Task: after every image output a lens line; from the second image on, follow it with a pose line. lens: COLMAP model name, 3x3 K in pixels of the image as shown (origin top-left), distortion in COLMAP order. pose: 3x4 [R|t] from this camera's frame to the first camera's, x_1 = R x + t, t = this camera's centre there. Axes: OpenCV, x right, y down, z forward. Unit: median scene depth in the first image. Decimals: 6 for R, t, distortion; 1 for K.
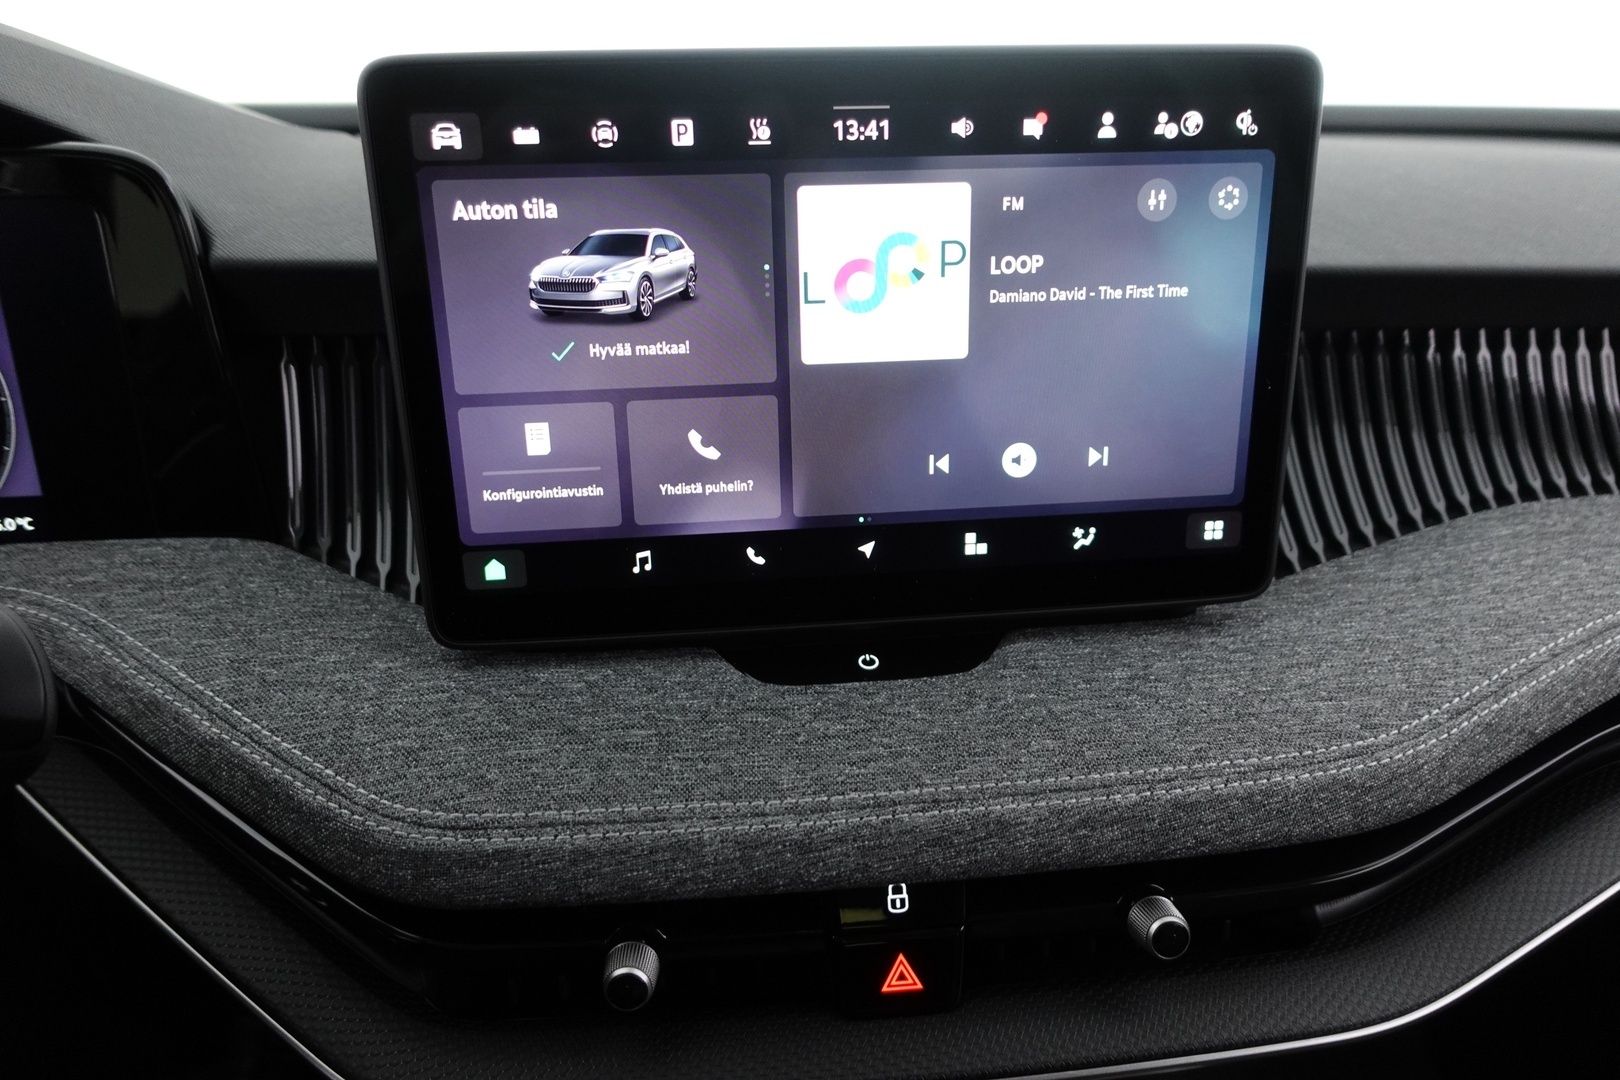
lens RADIAL K [[1122.2, 0, 808.5], [0, 1122.2, 539.6], [0, 0, 1]] dist [0.000325, -0.000384]
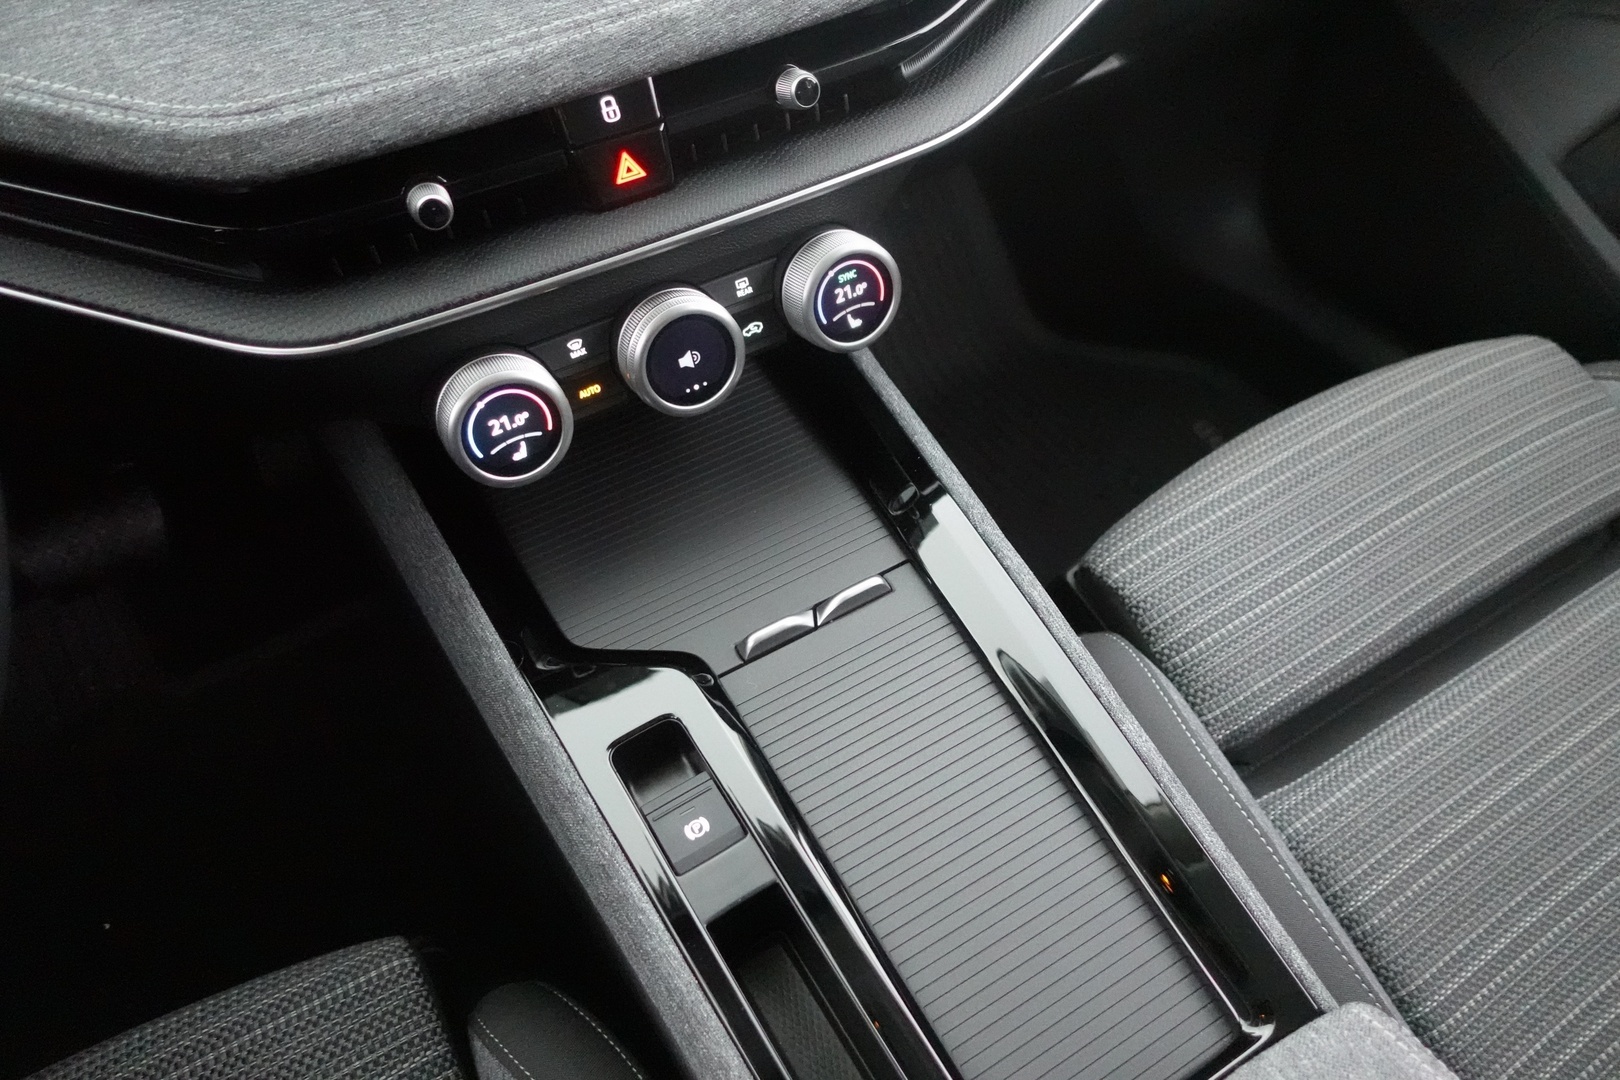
lens RADIAL K [[1122.2, 0, 811.5], [0, 1122.2, 538.7], [0, 0, 1]] dist [0.000325, -0.000384]
pose [[0.920494, -0.316524, 0.229138, -0.173698], [0.185428, 0.869990, 0.456875, 0.211359], [-0.343959, -0.378062, 0.859512, -0.425801]]
